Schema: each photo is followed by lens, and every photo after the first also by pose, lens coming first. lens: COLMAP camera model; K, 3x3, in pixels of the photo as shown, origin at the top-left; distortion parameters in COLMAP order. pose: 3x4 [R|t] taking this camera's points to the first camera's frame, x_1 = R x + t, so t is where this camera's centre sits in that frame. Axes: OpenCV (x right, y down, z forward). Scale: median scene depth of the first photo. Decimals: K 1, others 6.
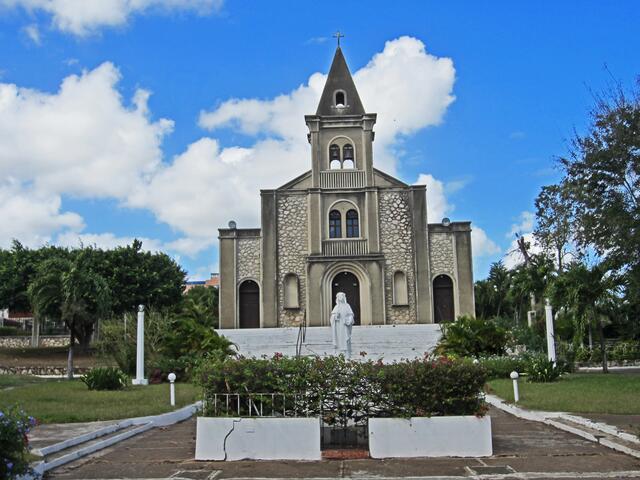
lens RADIAL K [[882.3, 0, 320.0], [0, 882.3, 240.0], [0, 0, 1]] dist [-0.094621, -0.011240]
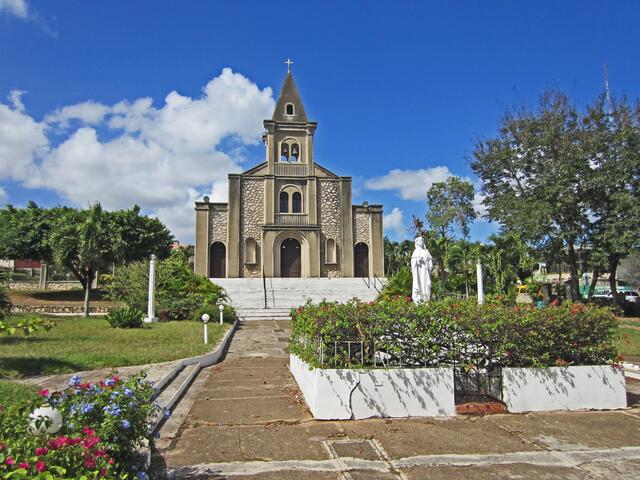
lens RADIAL K [[562.1, 0, 320.0], [0, 562.1, 240.0], [0, 0, 1]] dist [-0.020035, -0.012229]
pose [[0.984426, 0.033676, 0.172546, -0.076145], [-0.037614, 0.999100, 0.019604, 0.020686], [-0.171730, -0.025789, 0.984806, 0.146831]]
